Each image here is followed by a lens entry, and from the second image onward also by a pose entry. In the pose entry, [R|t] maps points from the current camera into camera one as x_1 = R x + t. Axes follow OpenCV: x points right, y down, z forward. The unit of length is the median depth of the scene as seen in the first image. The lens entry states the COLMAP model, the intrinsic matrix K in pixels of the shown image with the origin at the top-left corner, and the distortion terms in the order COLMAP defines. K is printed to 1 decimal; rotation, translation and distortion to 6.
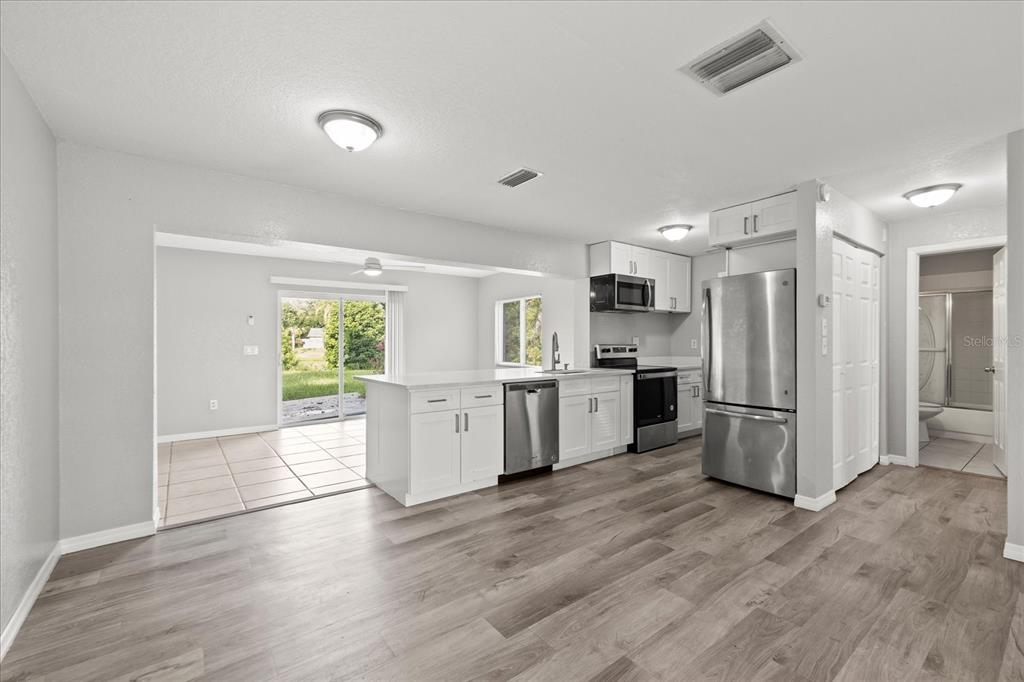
lens RADIAL K [[430.8, 0, 506.9], [0, 430.8, 342.8], [0, 0, 1]] dist [0.000642, 0.000783]
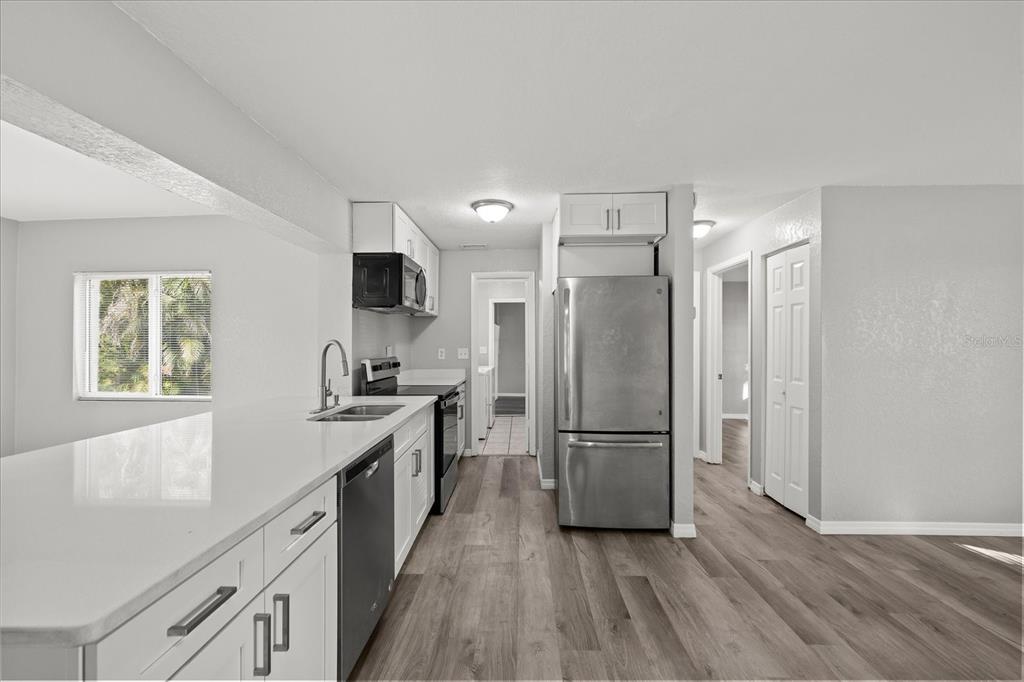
lens RADIAL K [[430.8, 0, 515.3], [0, 430.8, 343.2], [0, 0, 1]] dist [0.000642, 0.000783]
pose [[0.621654, 0.002161, 0.783289, -0.225241], [0.000498, 0.999995, -0.003154, -0.025462], [-0.783291, 0.002350, 0.621650, 0.620410]]
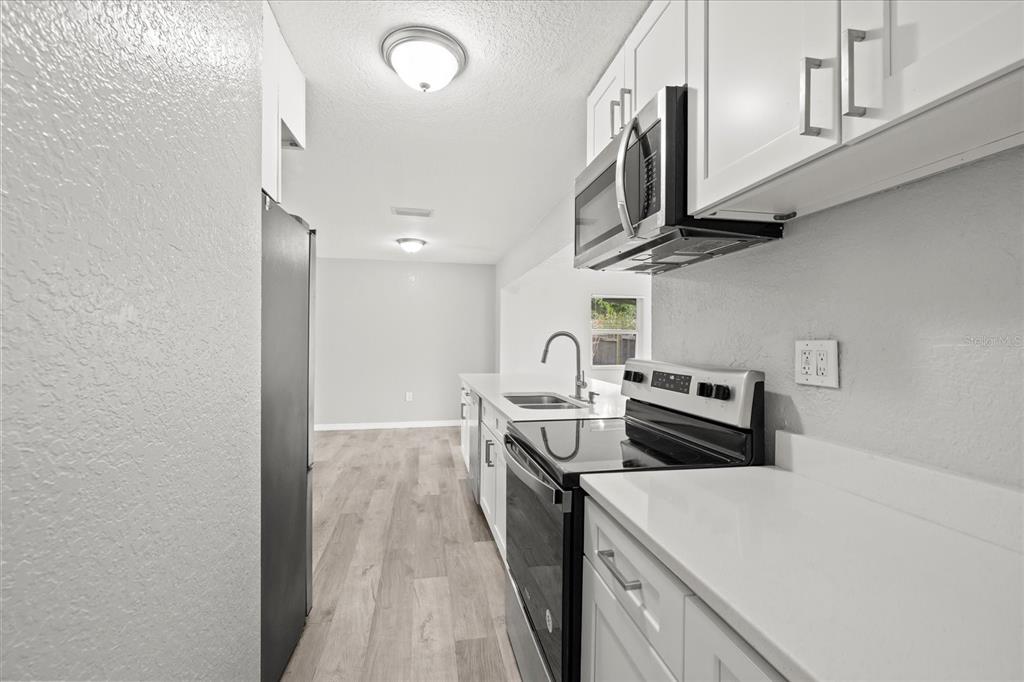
lens RADIAL K [[430.8, 0, 520.7], [0, 430.8, 352.0], [0, 0, 1]] dist [0.000642, 0.000783]
pose [[-0.419502, 0.025982, -0.907383, 0.870205], [-0.000693, 0.999581, 0.028942, -0.017769], [0.907754, 0.012770, -0.419308, 1.552504]]
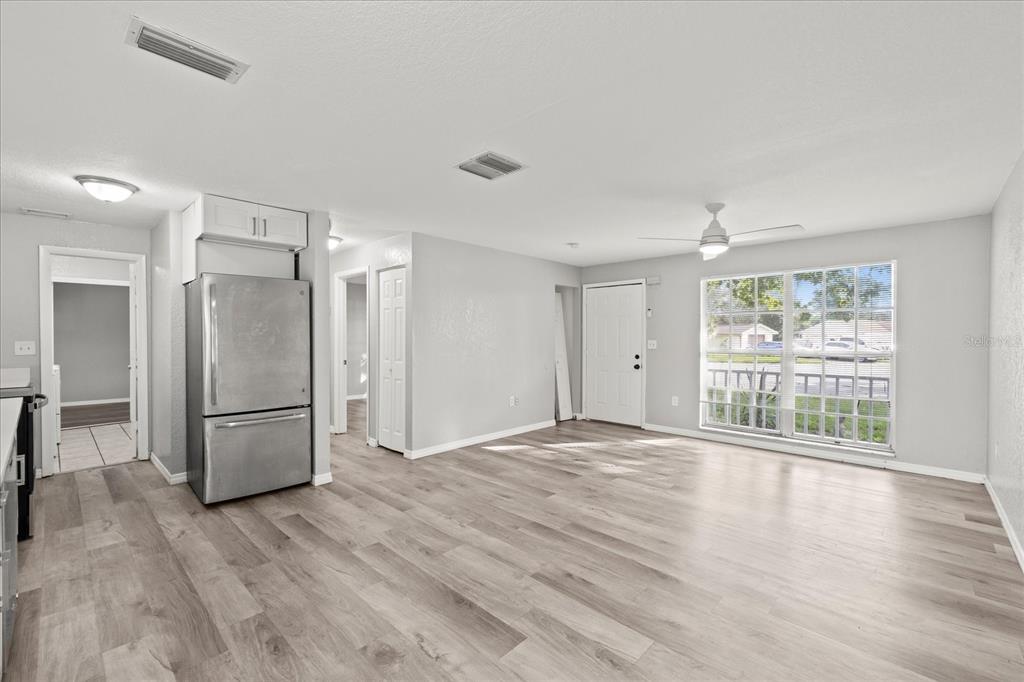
lens RADIAL K [[430.8, 0, 510.7], [0, 430.8, 340.0], [0, 0, 1]] dist [0.000642, 0.000783]
pose [[-0.156748, -0.005961, 0.987621, -0.499122], [0.003817, 0.999971, 0.006642, -0.019335], [-0.987631, 0.004811, -0.156721, 0.587625]]
